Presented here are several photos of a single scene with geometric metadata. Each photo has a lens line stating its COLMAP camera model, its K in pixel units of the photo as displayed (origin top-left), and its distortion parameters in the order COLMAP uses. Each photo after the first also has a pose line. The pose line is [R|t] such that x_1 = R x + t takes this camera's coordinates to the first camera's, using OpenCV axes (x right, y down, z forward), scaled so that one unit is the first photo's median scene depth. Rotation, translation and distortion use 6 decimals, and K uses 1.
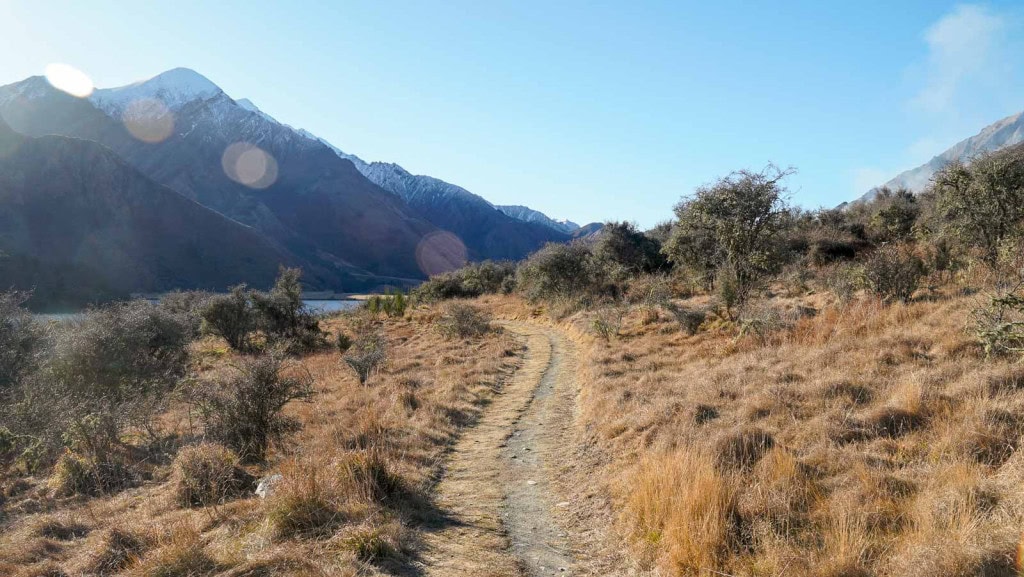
lens RADIAL K [[834.3, 0, 512.0], [0, 834.3, 288.5], [0, 0, 1]] dist [-0.164669, 0.129741]
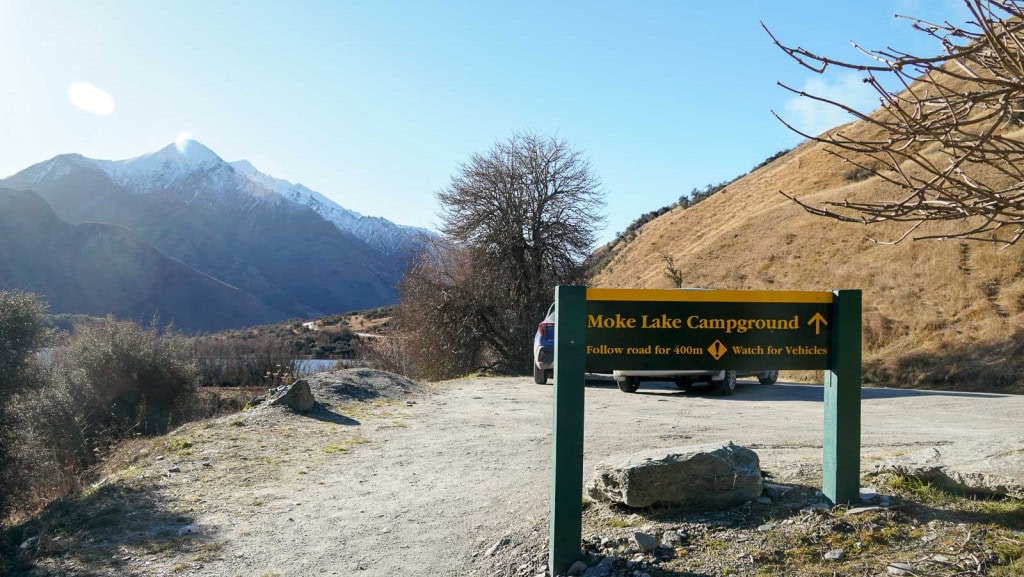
lens RADIAL K [[834.3, 0, 512.0], [0, 834.3, 288.5], [0, 0, 1]] dist [-0.164669, 0.129741]
pose [[0.999842, -0.016977, -0.005363, 0.056115], [0.016685, 0.998587, -0.050449, -0.000558], [0.006212, 0.050352, 0.998712, -0.136201]]
